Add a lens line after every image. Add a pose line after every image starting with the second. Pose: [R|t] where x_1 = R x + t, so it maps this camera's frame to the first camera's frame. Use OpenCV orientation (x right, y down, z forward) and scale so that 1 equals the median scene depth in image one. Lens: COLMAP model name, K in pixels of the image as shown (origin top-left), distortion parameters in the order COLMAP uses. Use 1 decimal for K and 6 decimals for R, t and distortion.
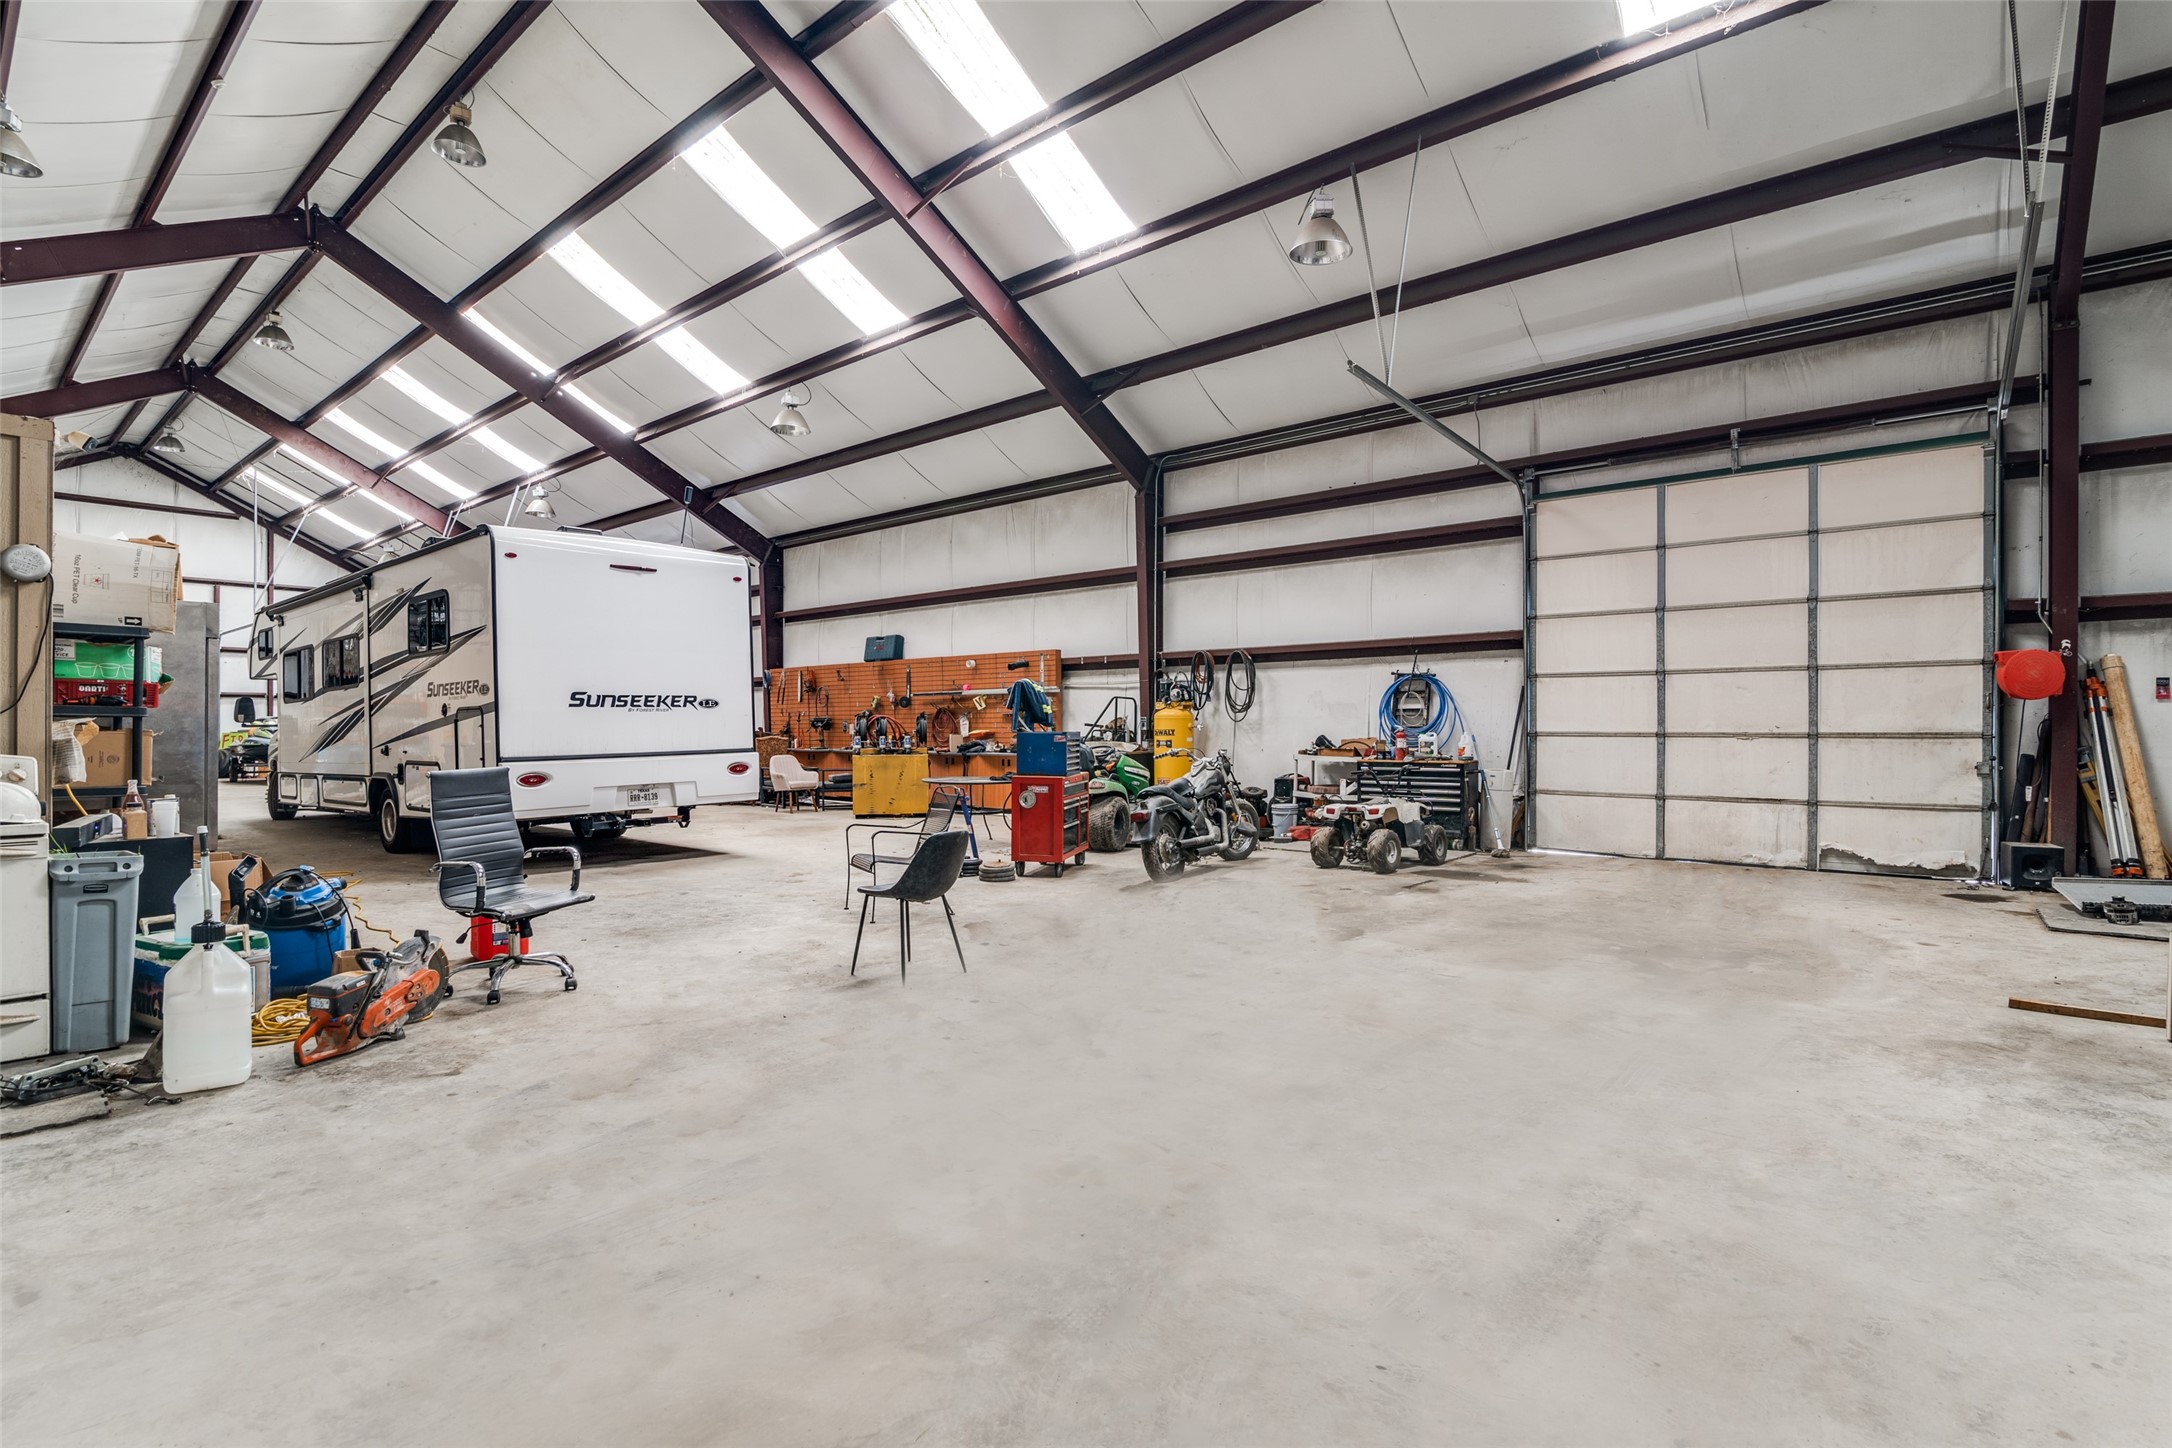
lens RADIAL K [[1023.6, 0, 1085.5], [0, 1023.6, 739.3], [0, 0, 1]] dist [-0.019760, 0.000137]
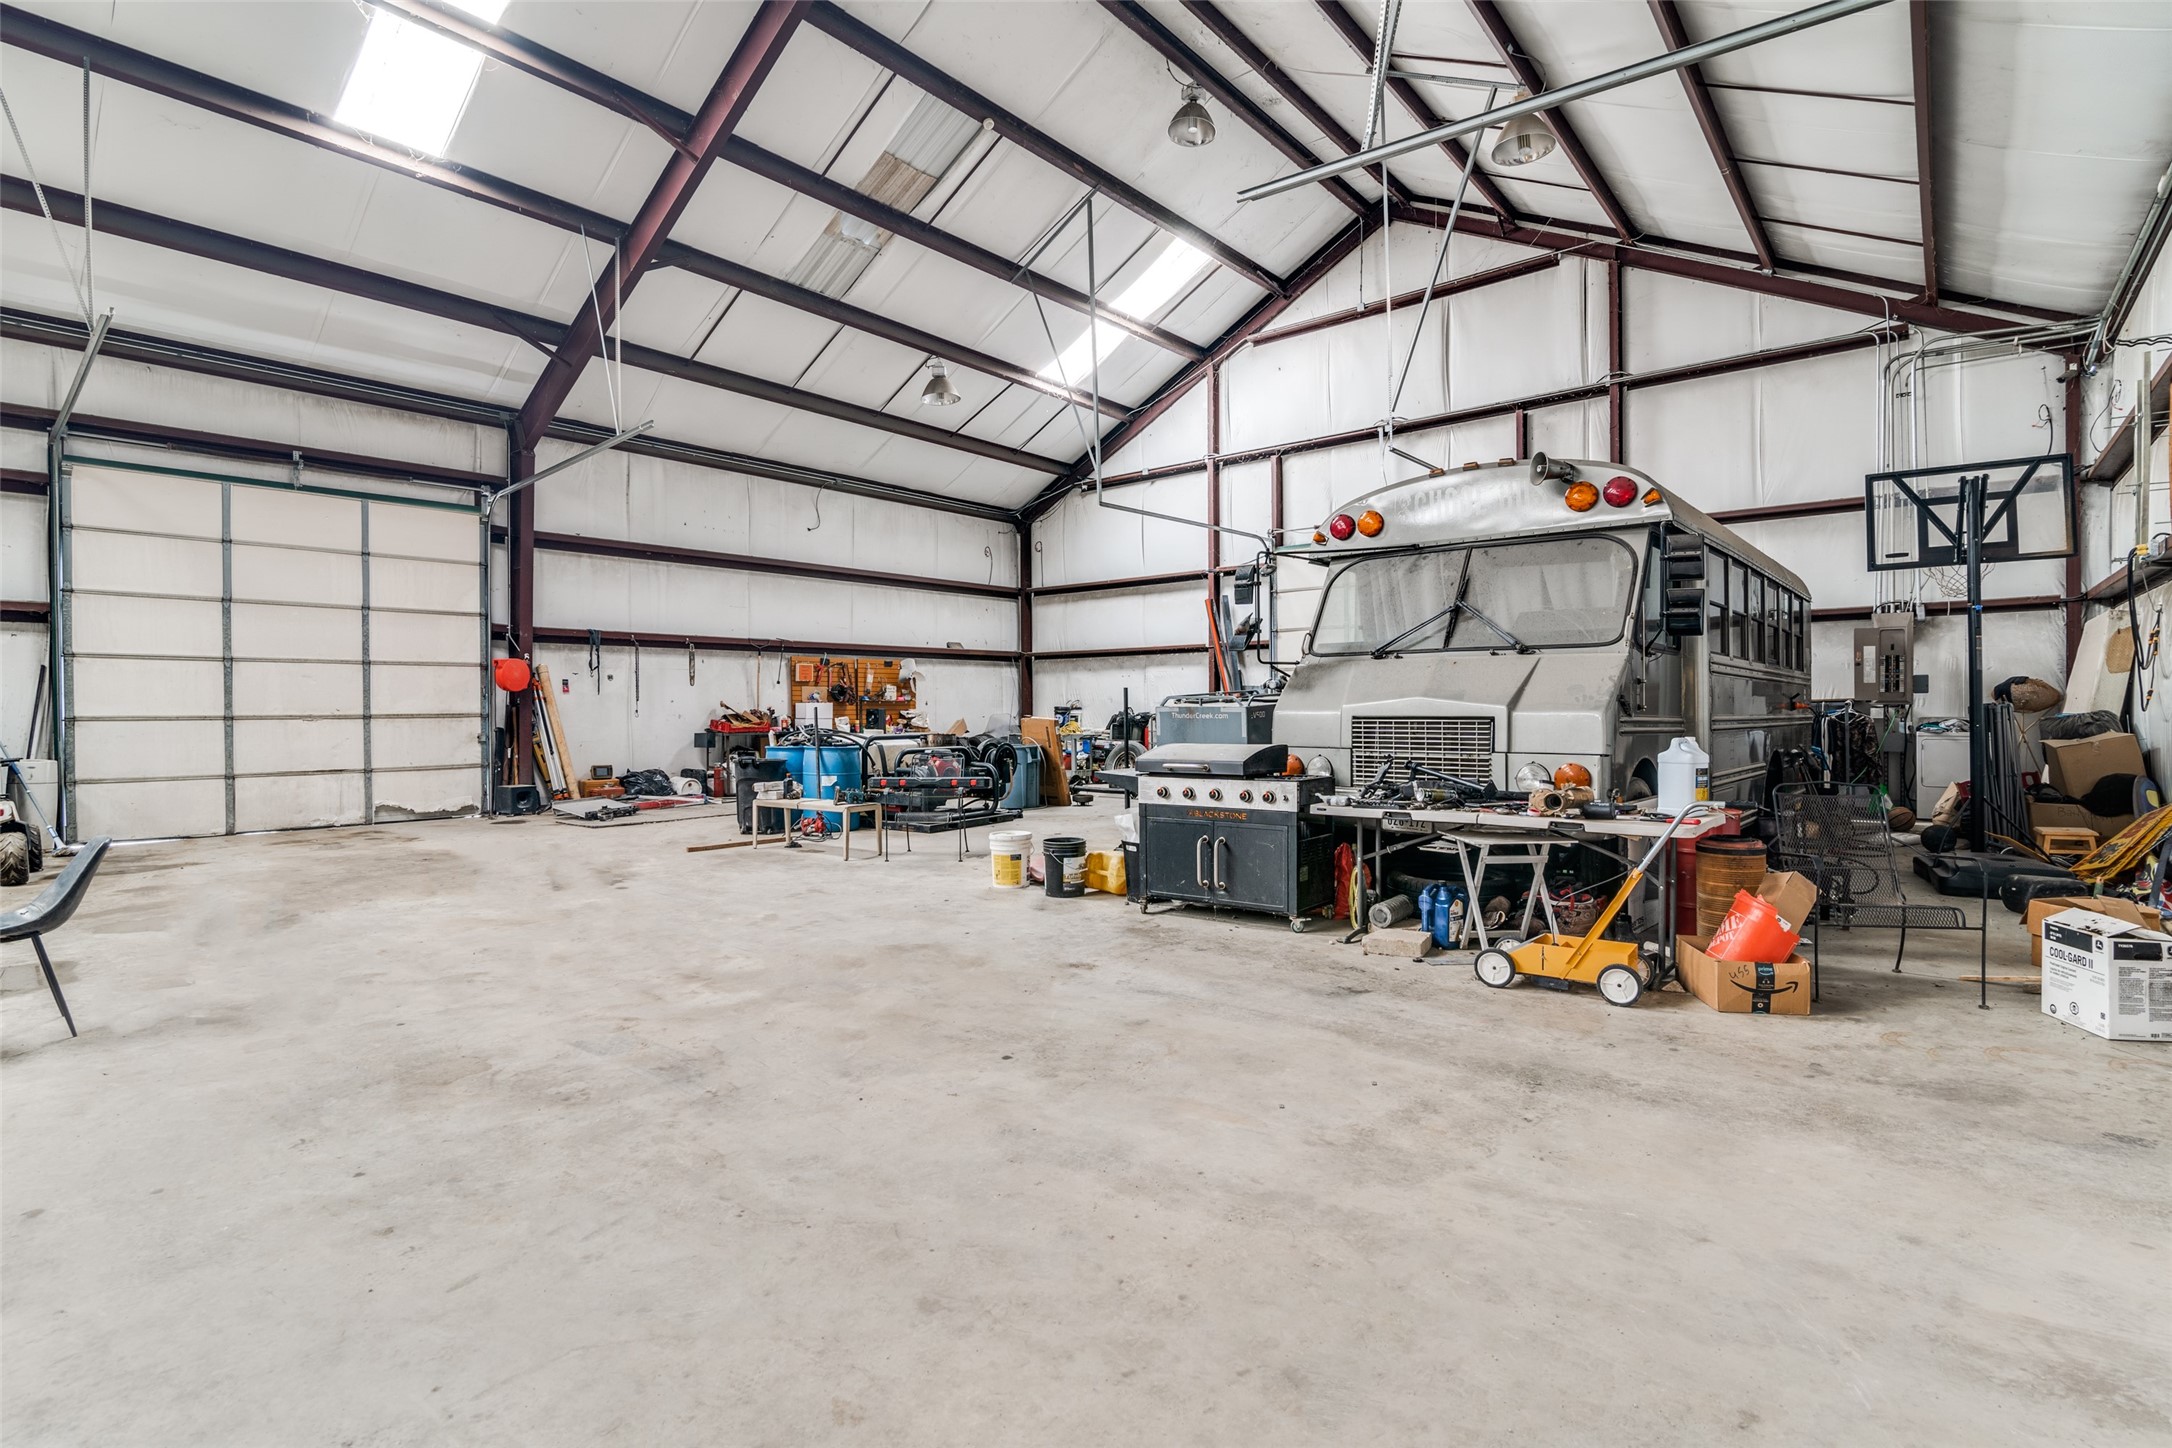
lens RADIAL K [[1023.6, 0, 1085.5], [0, 1023.6, 739.3], [0, 0, 1]] dist [-0.019760, 0.000137]
pose [[-0.002539, -0.030806, 0.999522, -0.584004], [0.014736, 0.999416, 0.030840, -0.001564], [-0.999888, 0.014807, -0.002083, 0.126201]]
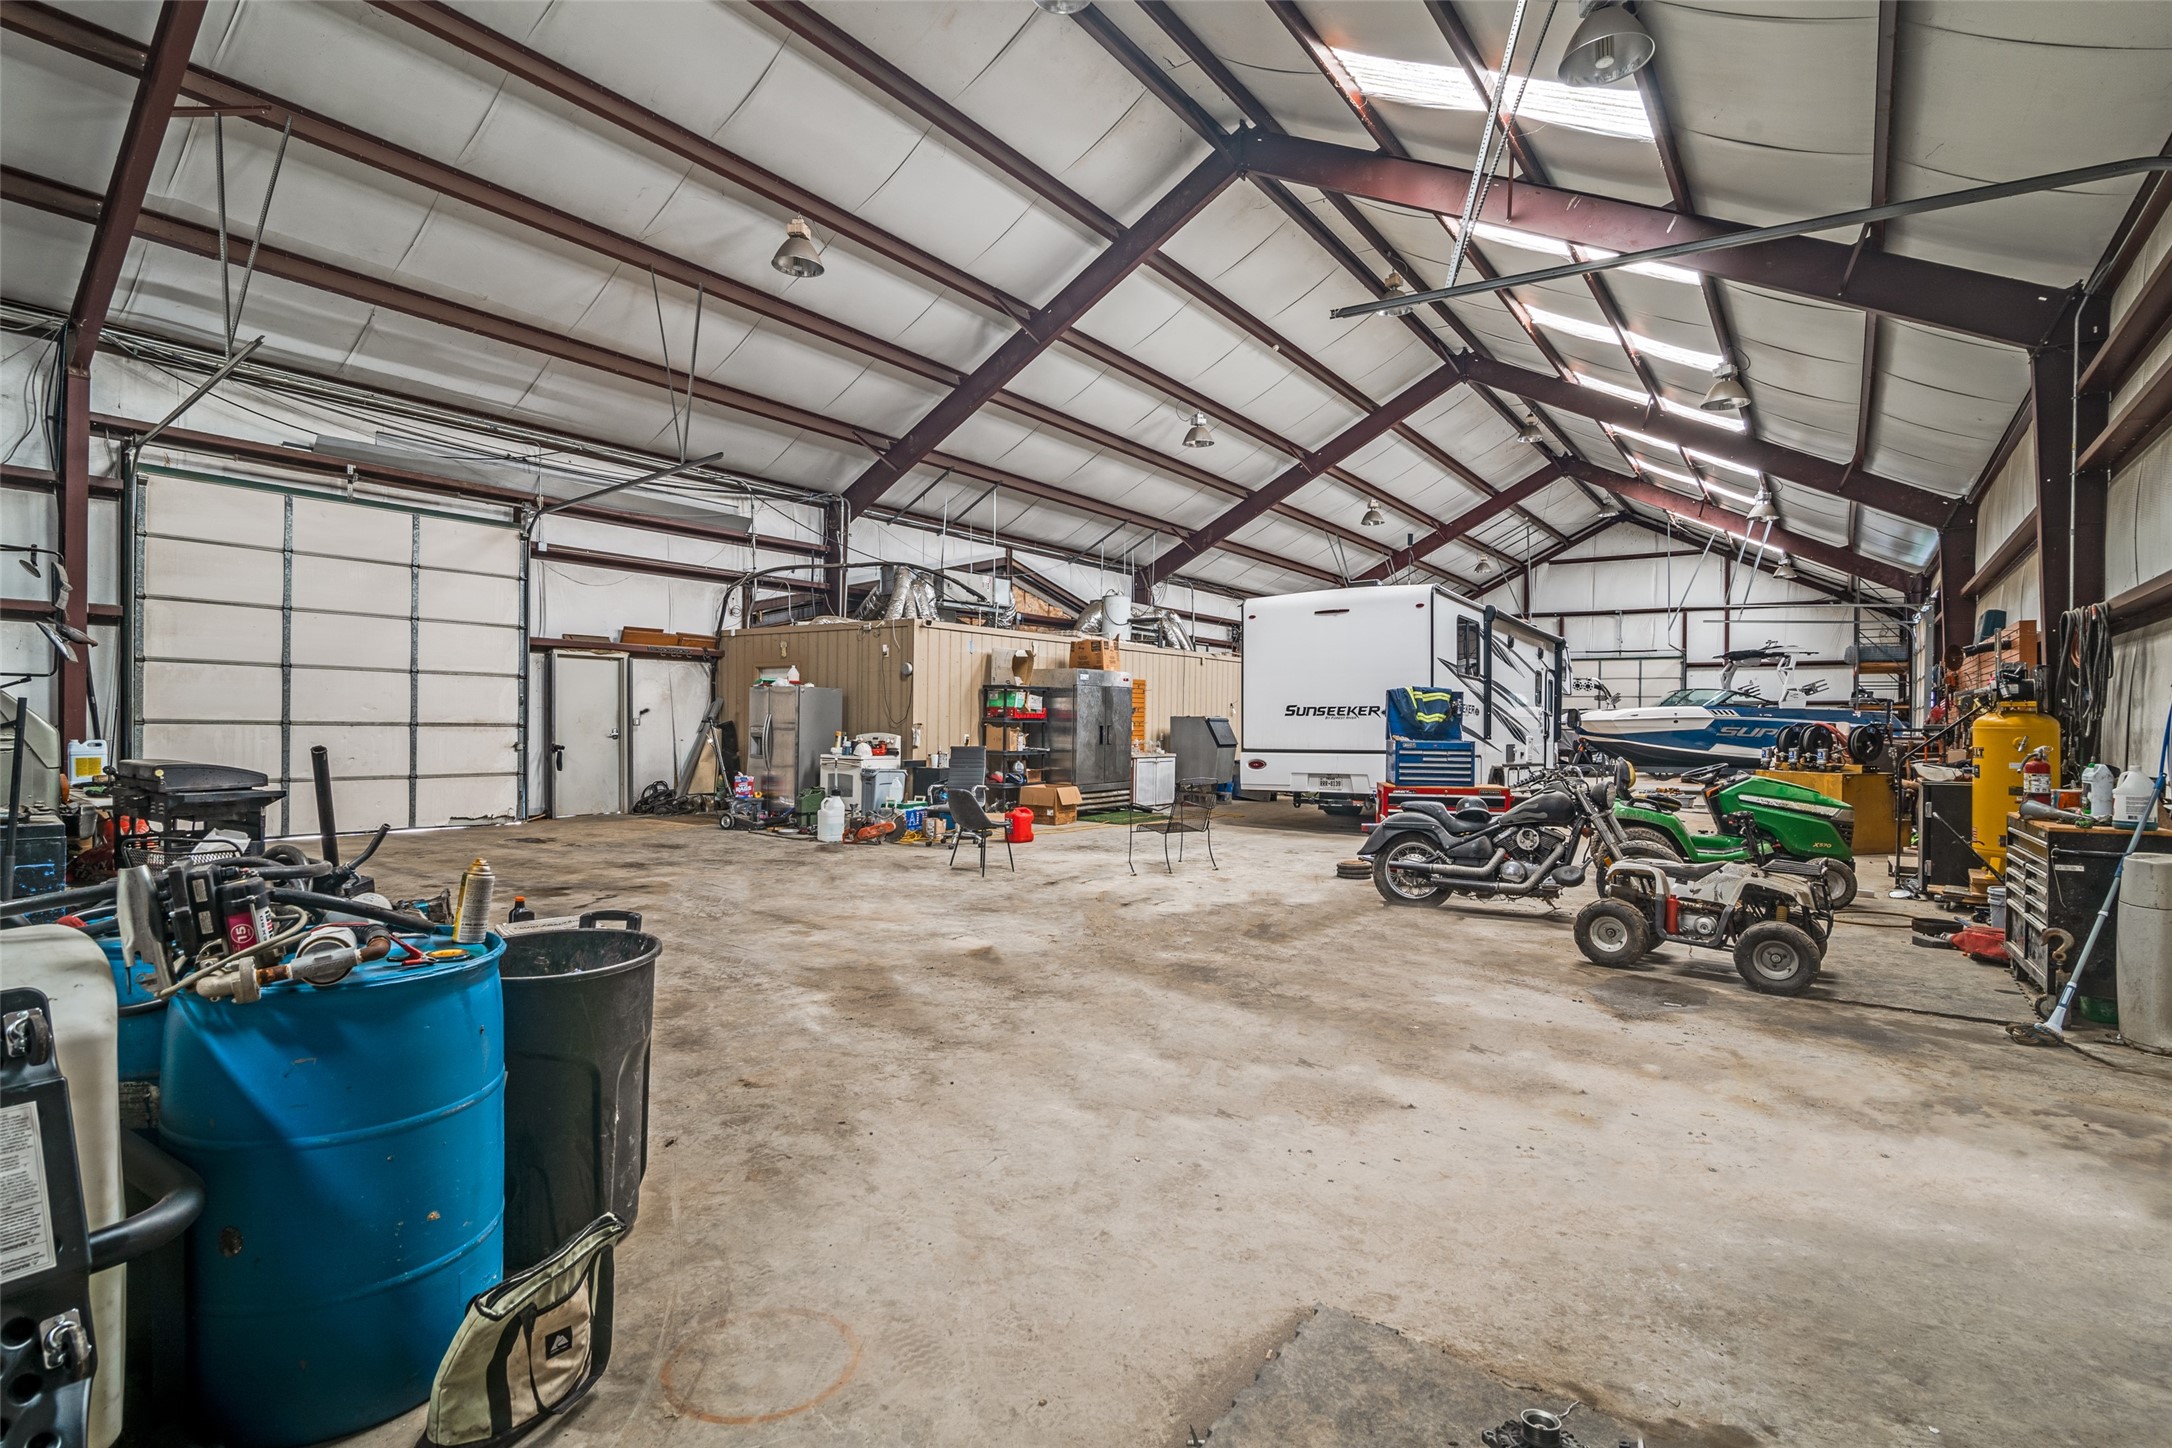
lens RADIAL K [[1084.9, 0, 1087.1], [0, 1084.9, 734.4], [0, 0, 1]] dist [-0.023360, -0.000105]
pose [[-0.069680, -0.004172, 0.997561, -0.755618], [-0.006261, 0.999973, 0.003744, -0.001971], [-0.997550, -0.005985, -0.069704, 0.264504]]
